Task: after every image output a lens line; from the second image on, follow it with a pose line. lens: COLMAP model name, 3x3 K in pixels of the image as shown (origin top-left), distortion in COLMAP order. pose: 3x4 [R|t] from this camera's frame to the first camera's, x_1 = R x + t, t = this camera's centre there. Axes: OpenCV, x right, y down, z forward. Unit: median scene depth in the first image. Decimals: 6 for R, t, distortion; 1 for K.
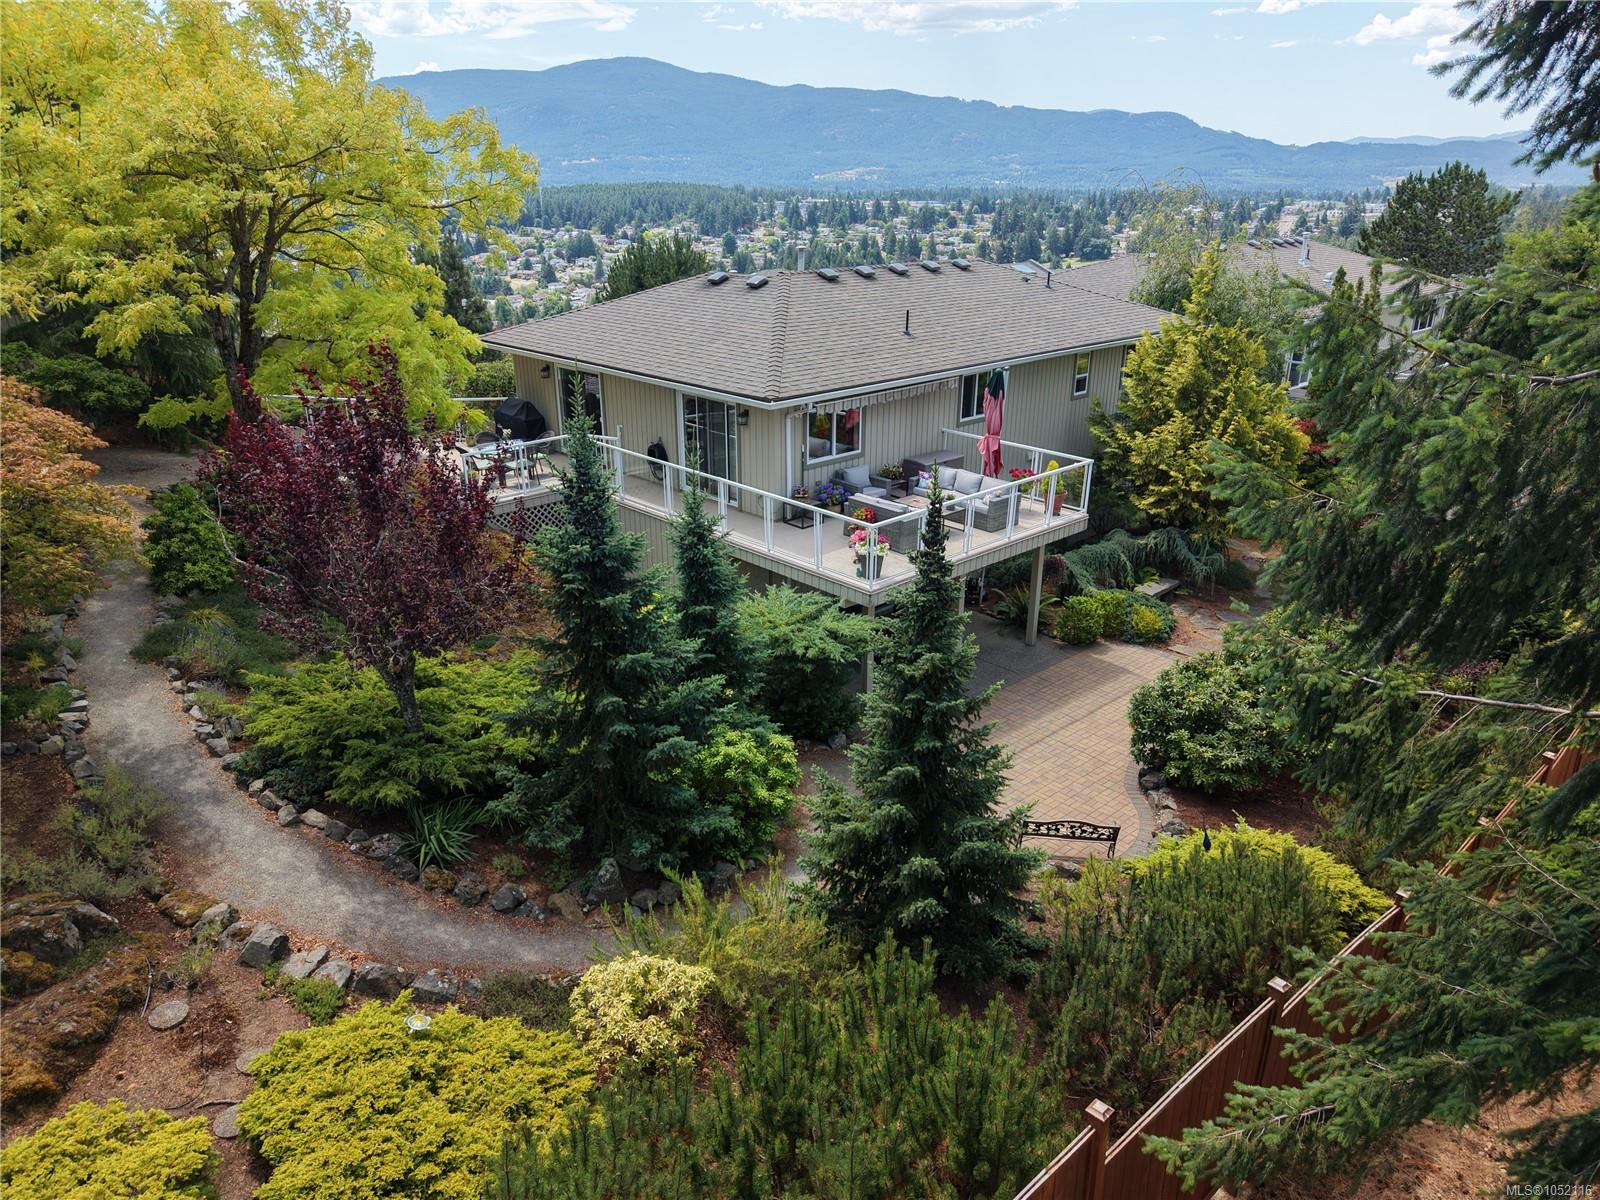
lens RADIAL K [[1075.7, 0, 800.9], [0, 1075.7, 591.1], [0, 0, 1]] dist [0.011497, -0.013574]
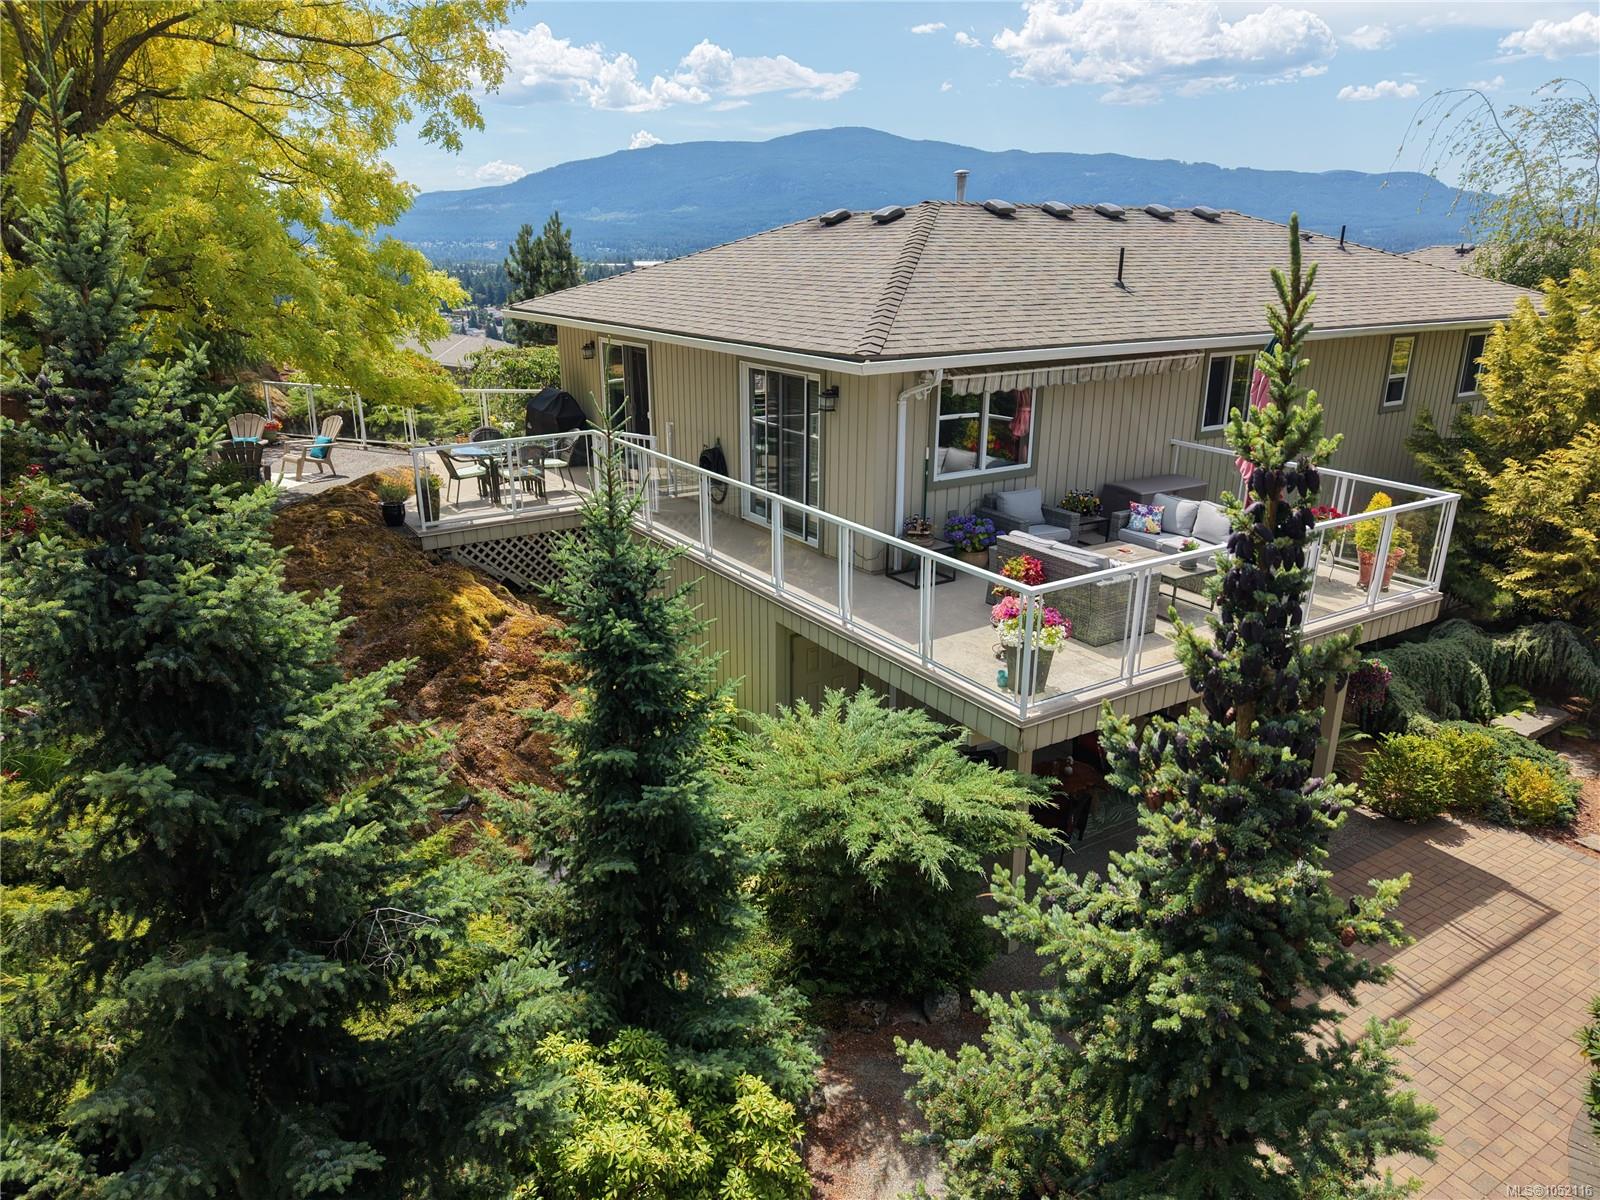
lens RADIAL K [[1075.7, 0, 803.3], [0, 1075.7, 598.9], [0, 0, 1]] dist [0.011497, -0.013574]
pose [[0.983698, 0.056858, -0.170604, 0.037163], [-0.064761, 0.997053, -0.041120, -0.023090], [0.167764, 0.051498, 0.984481, 0.386288]]
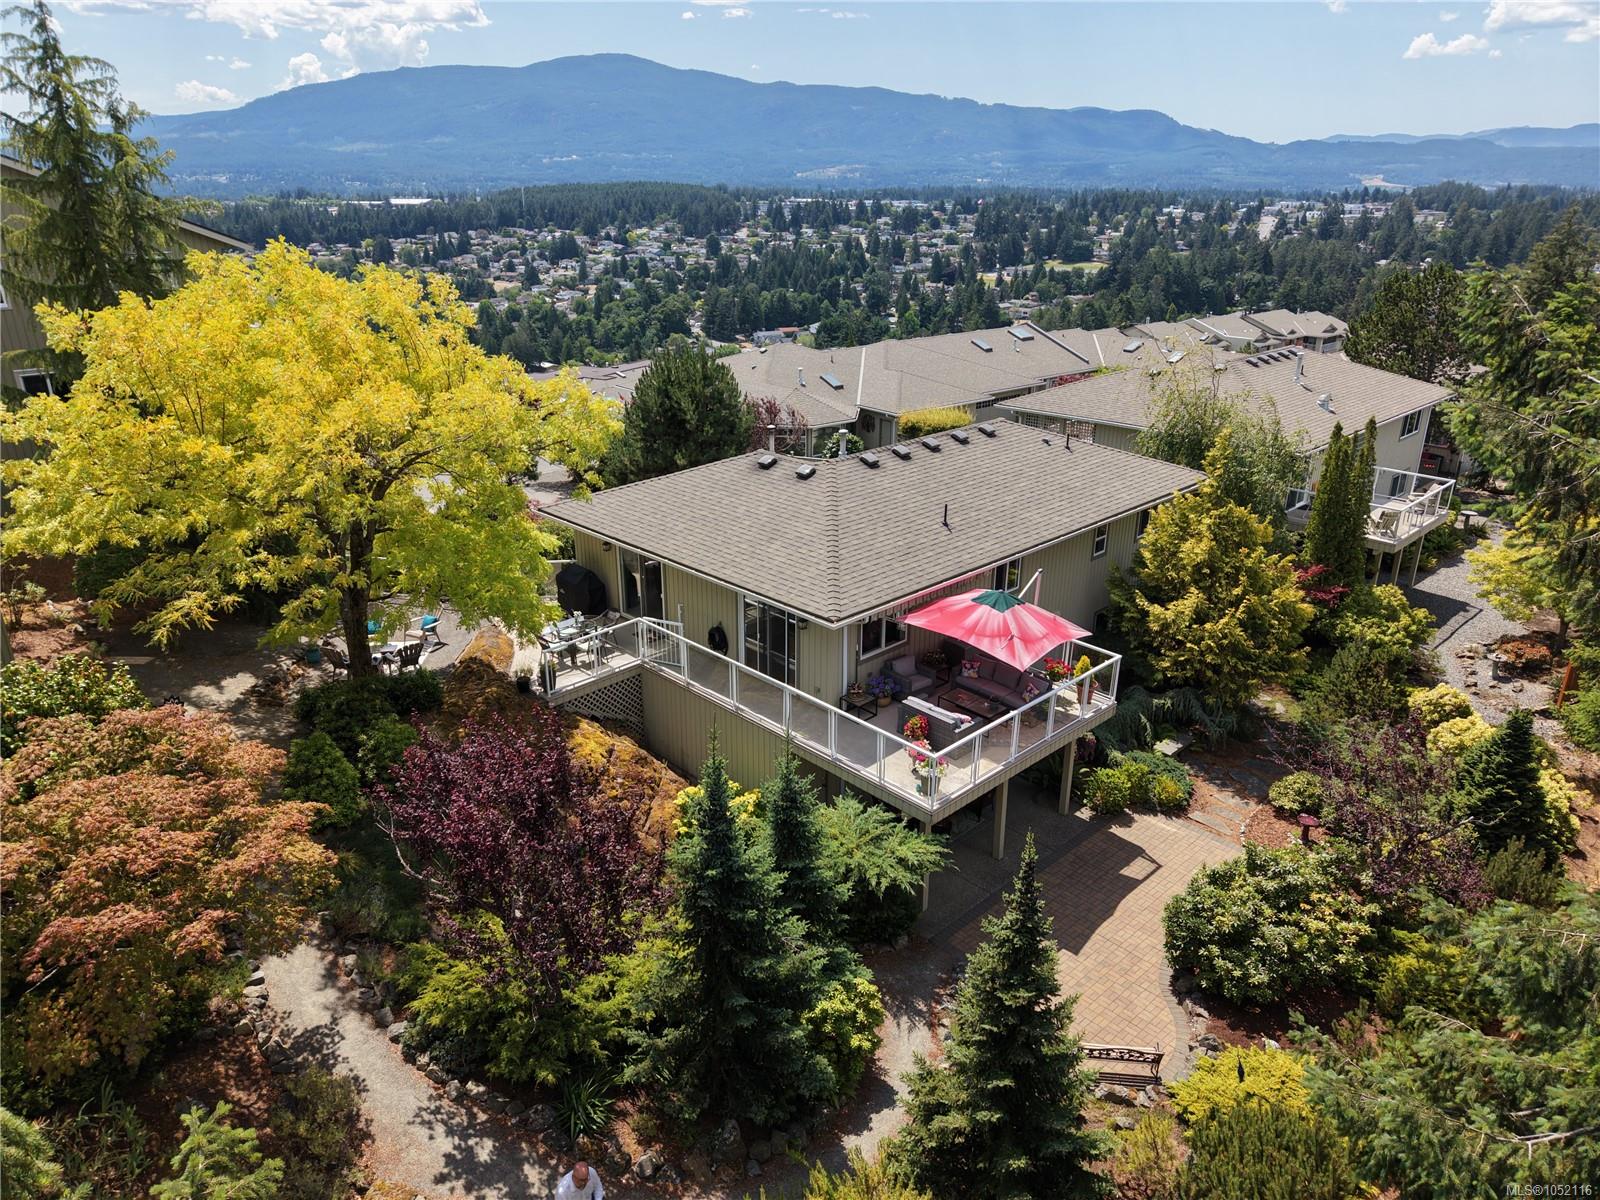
lens RADIAL K [[1075.7, 0, 800.4], [0, 1075.7, 590.1], [0, 0, 1]] dist [0.011497, -0.013574]
pose [[0.999884, -0.005402, 0.014259, -0.067237], [0.005373, 0.999984, 0.002008, -0.183344], [-0.014270, -0.001931, 0.999896, -0.087598]]
